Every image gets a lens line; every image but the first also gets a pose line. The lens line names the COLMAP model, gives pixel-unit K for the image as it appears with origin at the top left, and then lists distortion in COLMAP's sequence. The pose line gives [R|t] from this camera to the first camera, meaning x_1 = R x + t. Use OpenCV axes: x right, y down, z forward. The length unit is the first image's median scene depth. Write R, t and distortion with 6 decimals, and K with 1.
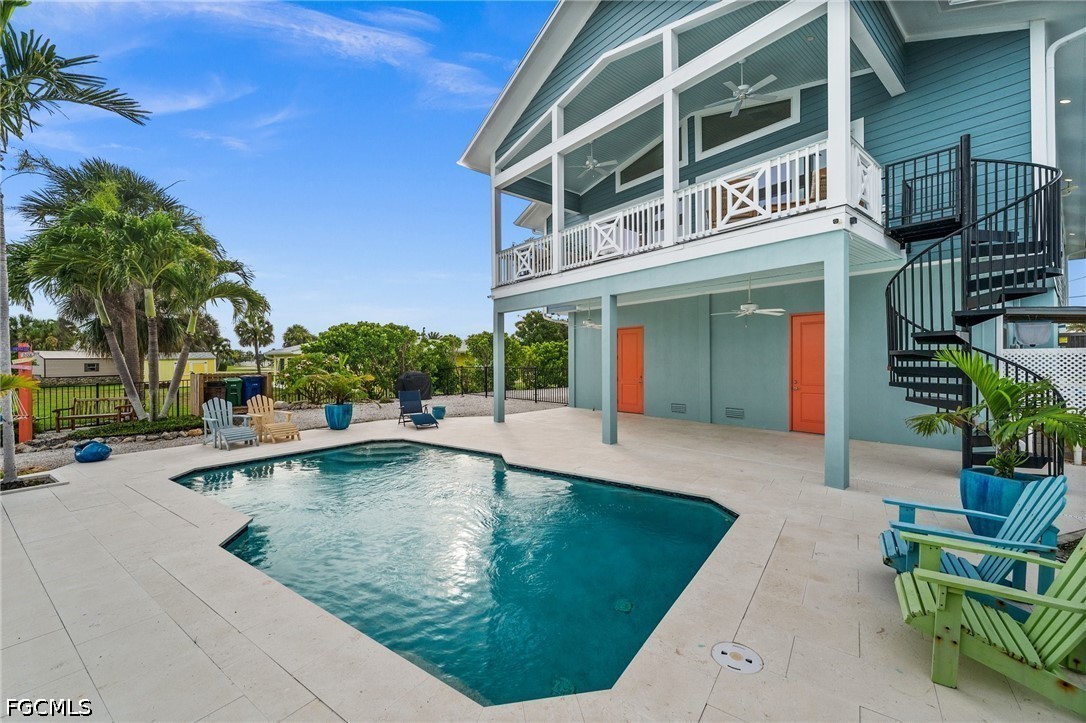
lens RADIAL K [[429.8, 0, 542.0], [0, 429.8, 355.3], [0, 0, 1]] dist [-0.001571, -0.000316]
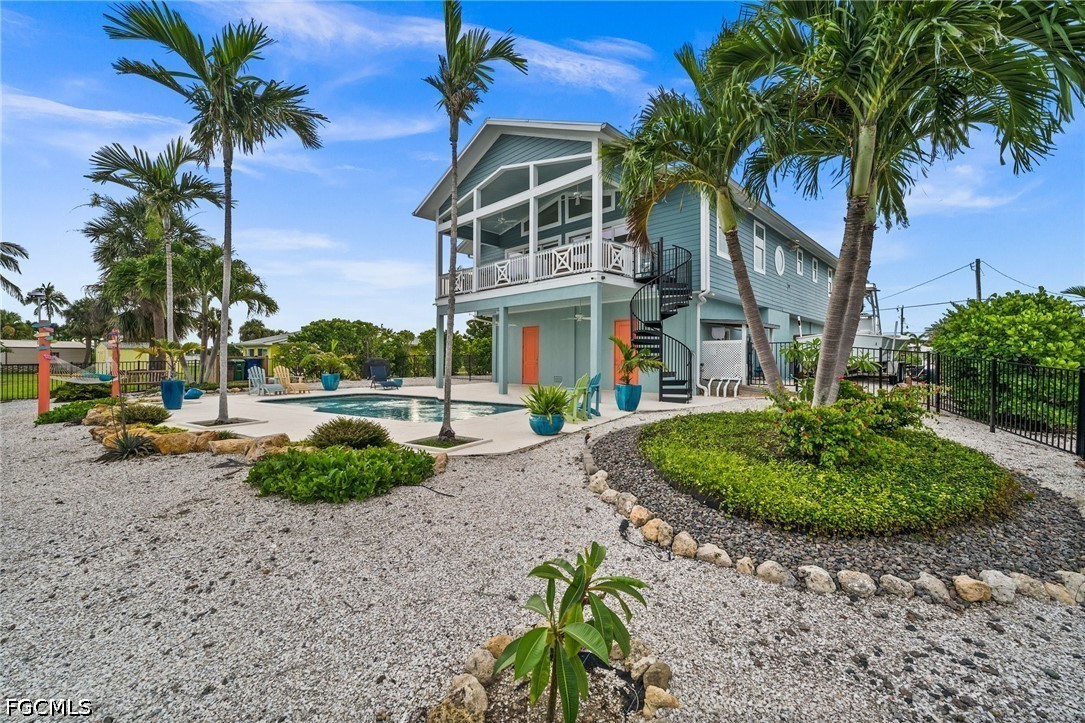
lens RADIAL K [[429.4, 0, 541.5], [0, 429.4, 355.3], [0, 0, 1]] dist [-0.001571, -0.000316]
pose [[0.994624, 0.010818, 0.102983, 0.096637], [-0.011044, 0.999938, 0.001625, 0.034420], [-0.102959, -0.002754, 0.994682, -0.516487]]
